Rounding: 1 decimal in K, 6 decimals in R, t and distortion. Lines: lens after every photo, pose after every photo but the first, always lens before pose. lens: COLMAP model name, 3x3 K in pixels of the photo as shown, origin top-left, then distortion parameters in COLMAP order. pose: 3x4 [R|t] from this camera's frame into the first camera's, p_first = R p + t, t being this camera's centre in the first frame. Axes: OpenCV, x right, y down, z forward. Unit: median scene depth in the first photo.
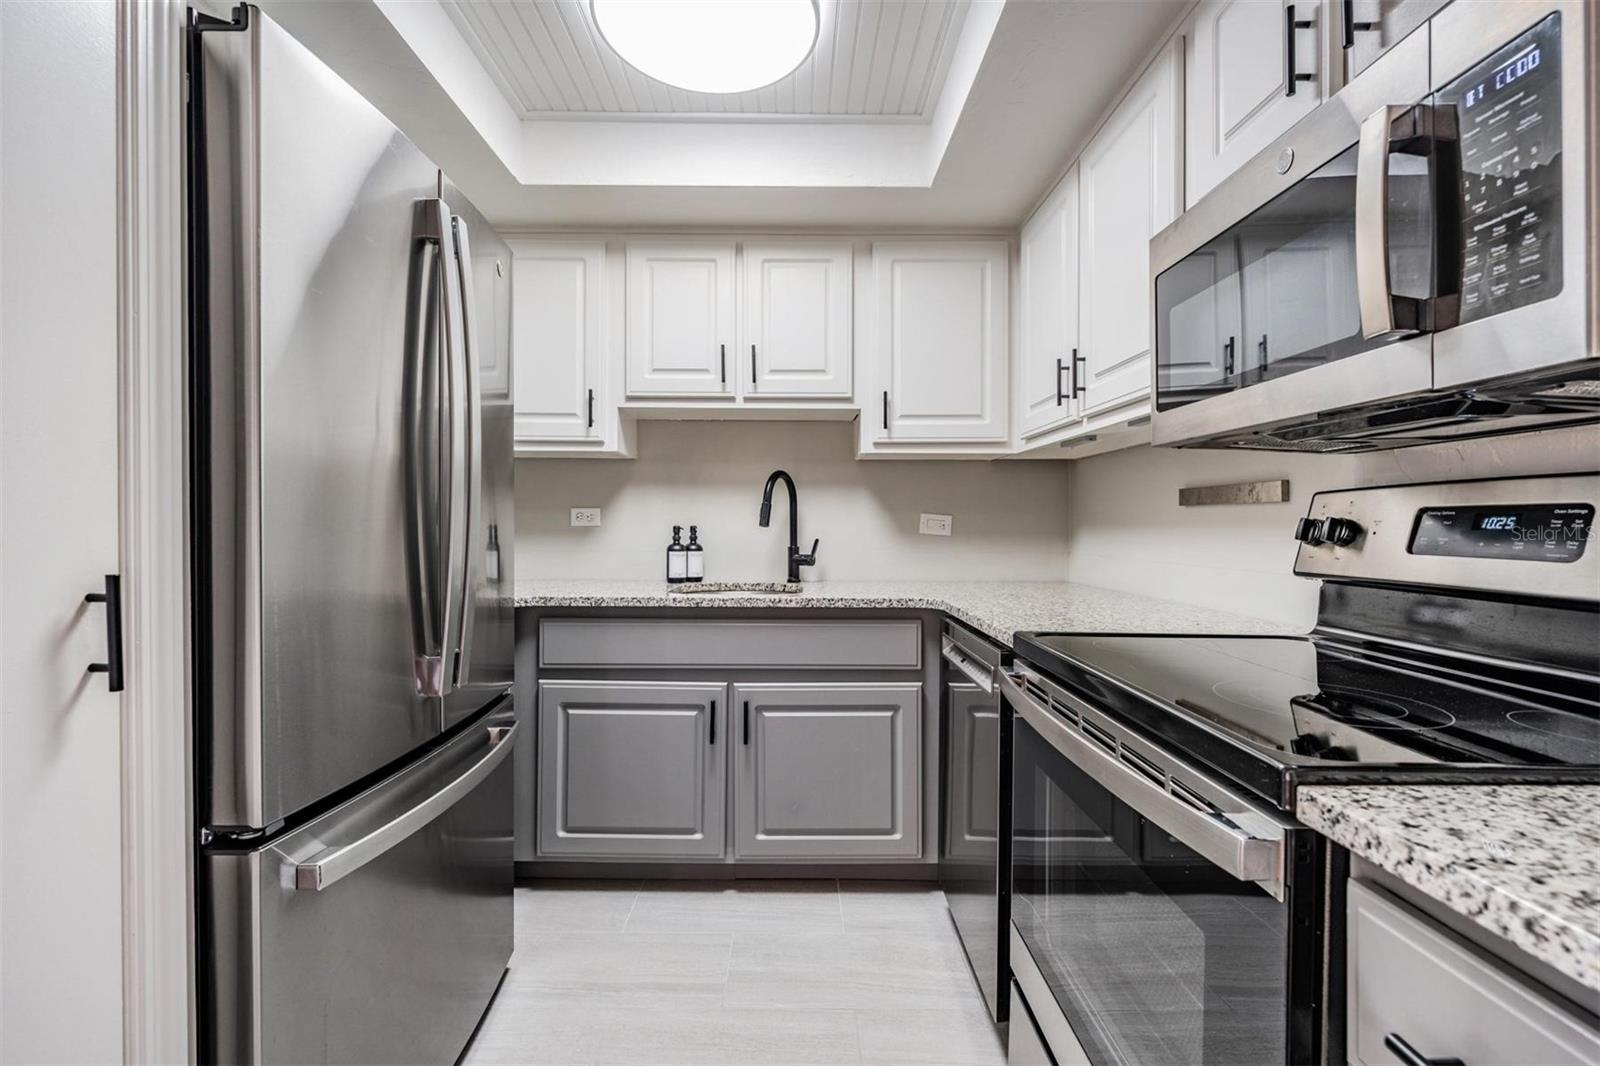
lens RADIAL K [[704.0, 0, 795.6], [0, 704.0, 528.2], [0, 0, 1]] dist [0.000621, -0.000756]
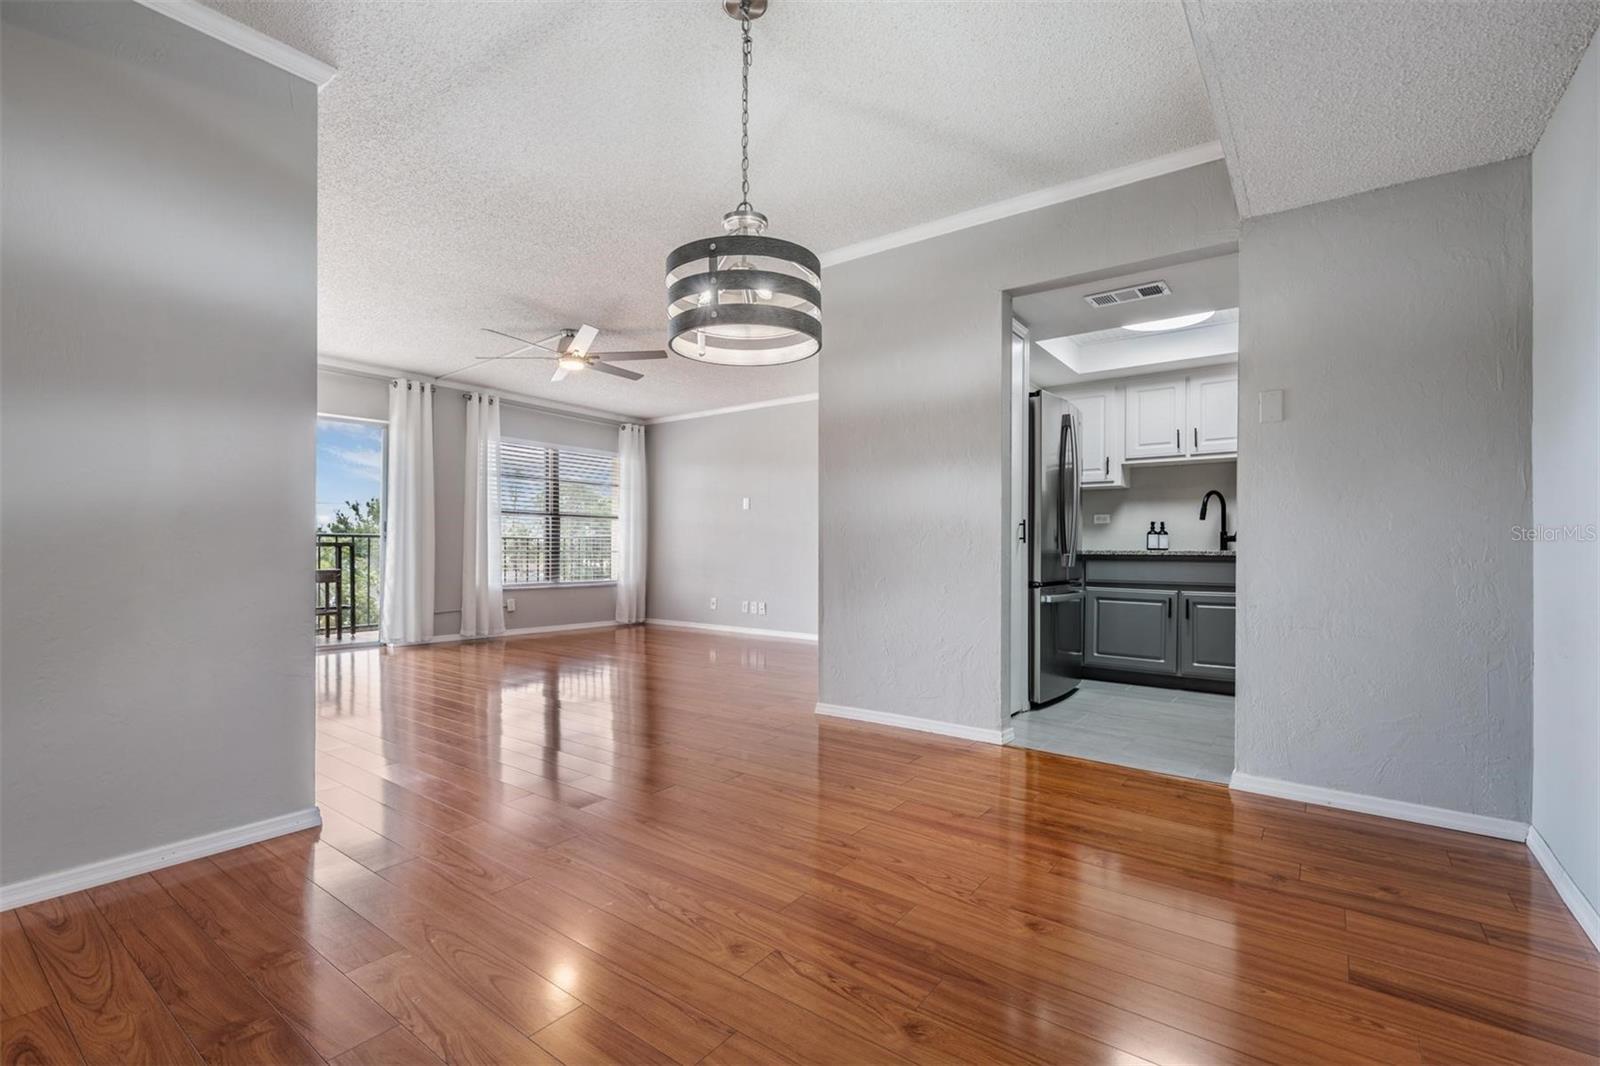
lens RADIAL K [[704.5, 0, 791.7], [0, 704.5, 549.4], [0, 0, 1]] dist [0.002014, 0.000056]
pose [[0.796066, 0.000776, -0.605209, 0.268774], [-0.006525, 0.999952, -0.007301, 0.117210], [0.605174, 0.009761, 0.796033, -1.436221]]
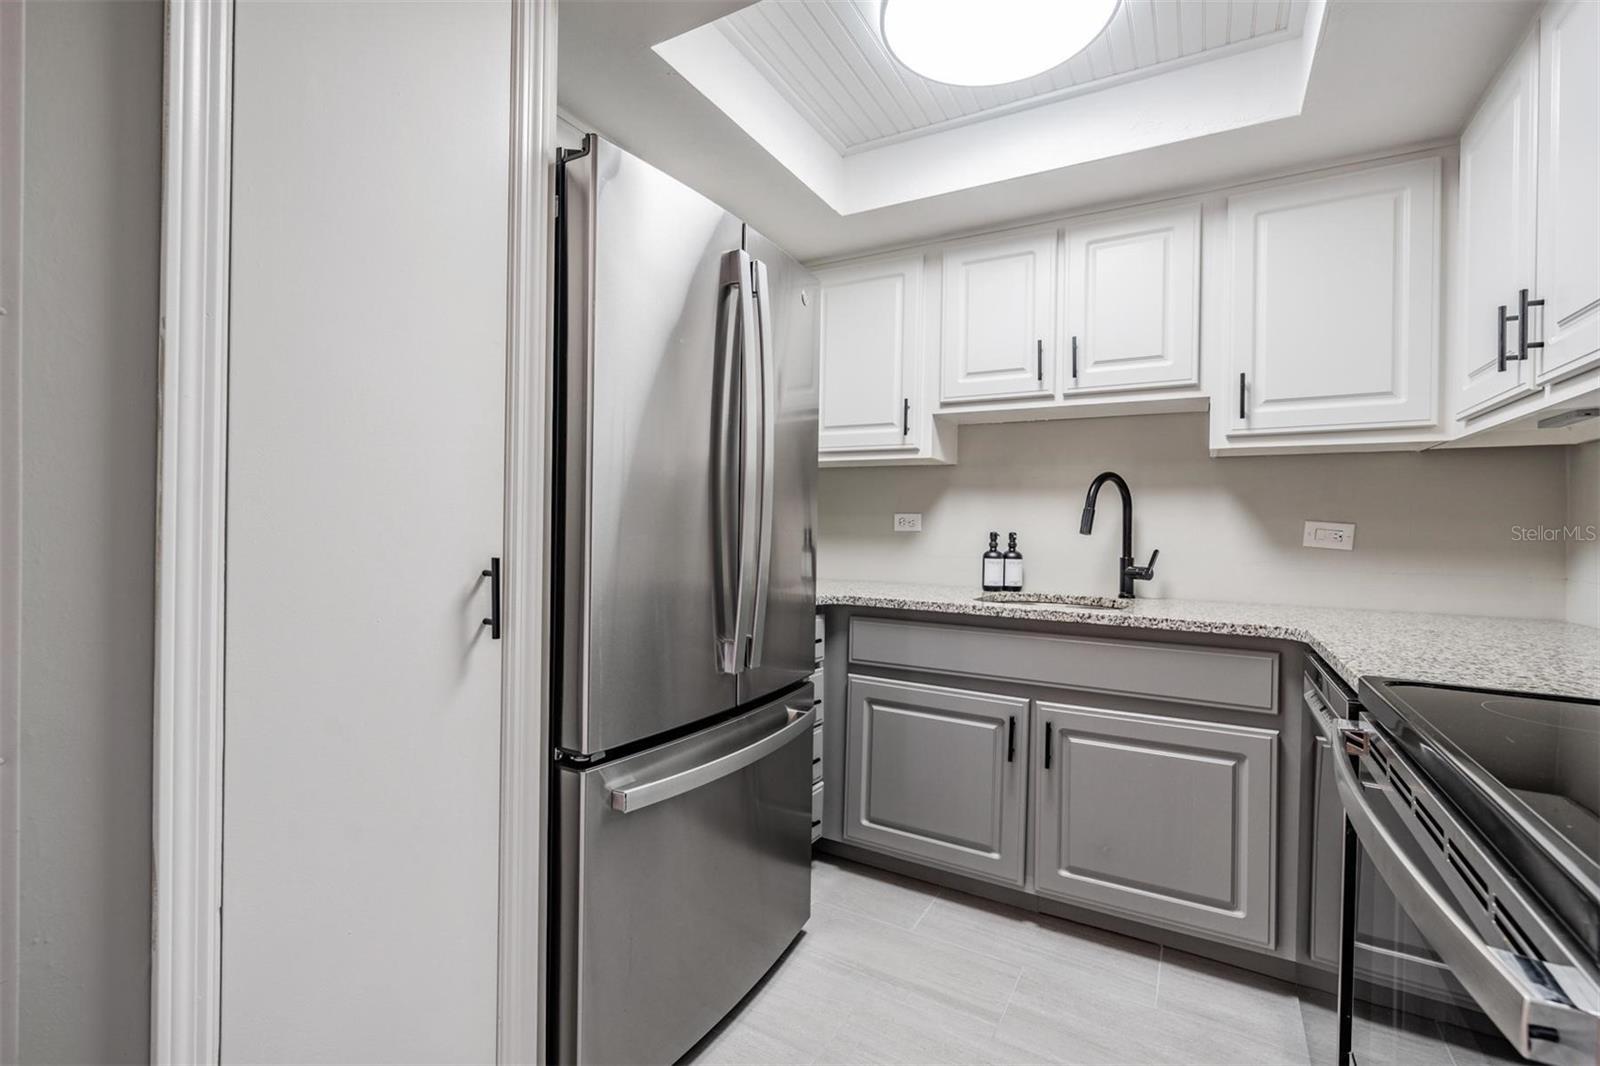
lens RADIAL K [[716.9, 0, 795.6], [0, 716.9, 527.6], [0, 0, 1]] dist [0.001434, -0.000270]
pose [[0.866761, 0.011784, -0.498585, 0.107602], [-0.016965, 0.999839, -0.005861, 0.000944], [0.498436, 0.013538, 0.866821, 0.011591]]
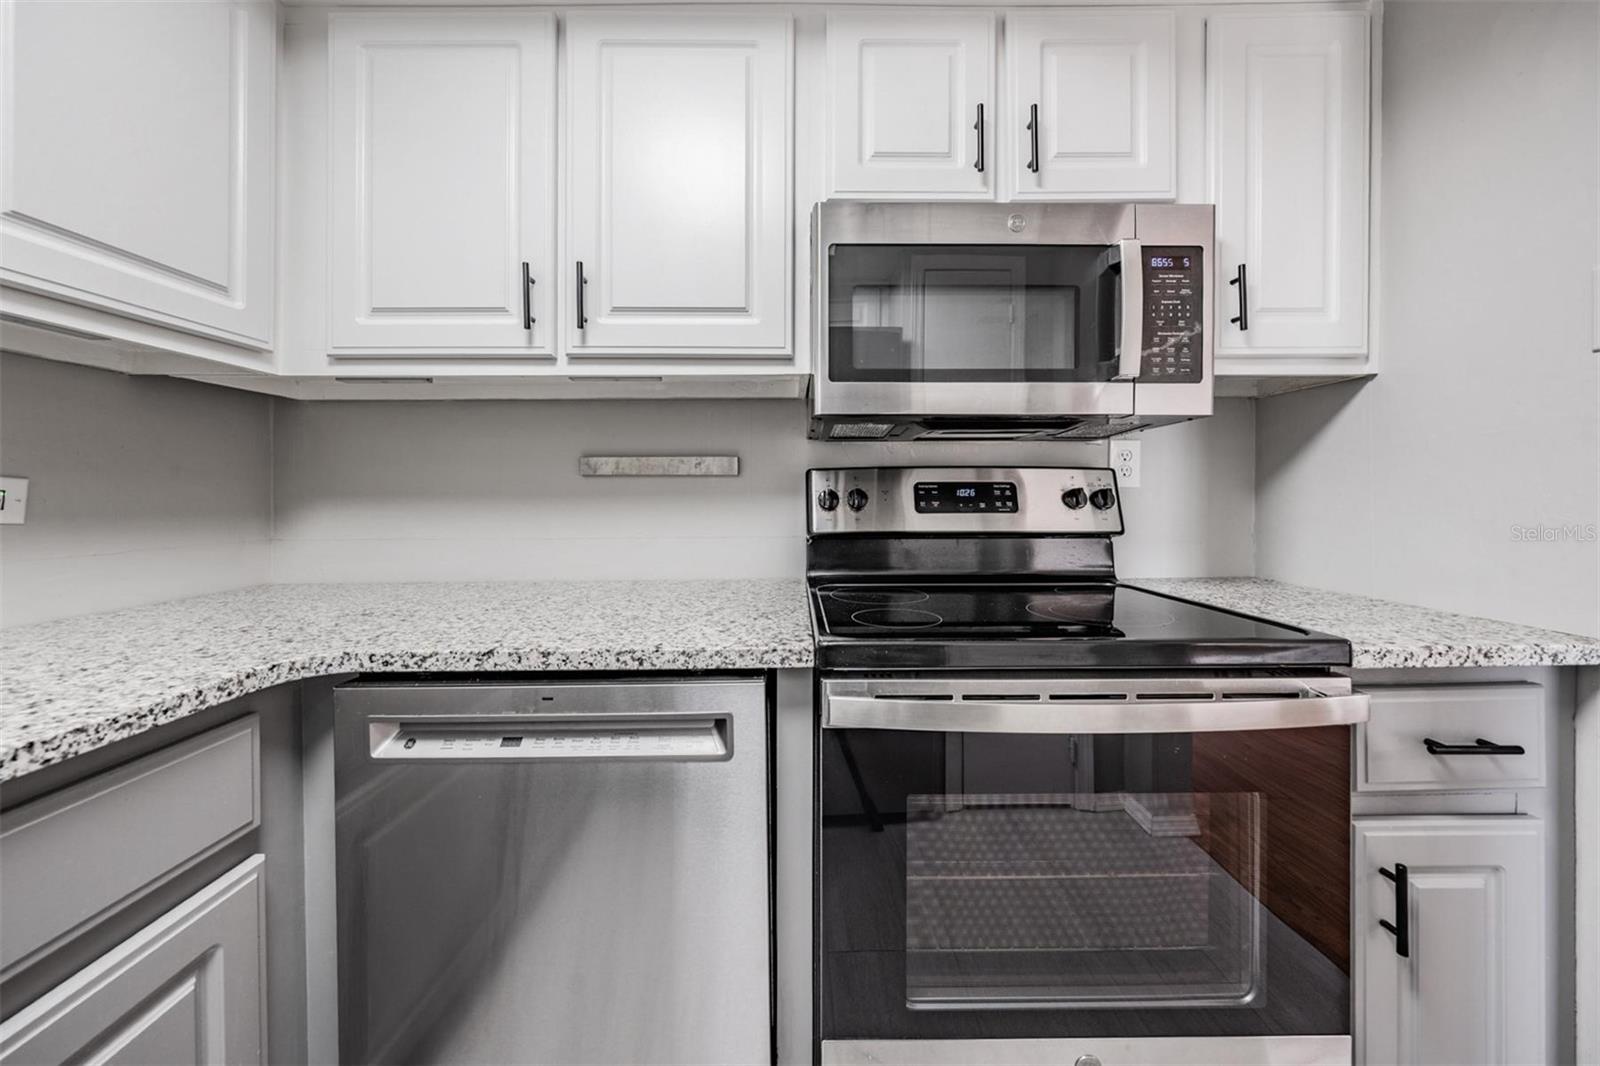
lens RADIAL K [[560.7, 0, 797.6], [0, 560.7, 495.6], [0, 0, 1]] dist [-0.000450, -0.000045]
pose [[-0.002607, -0.002813, 0.999993, -0.174761], [0.010969, 0.999936, 0.002841, -0.003801], [-0.999936, 0.010976, -0.002576, 0.665164]]
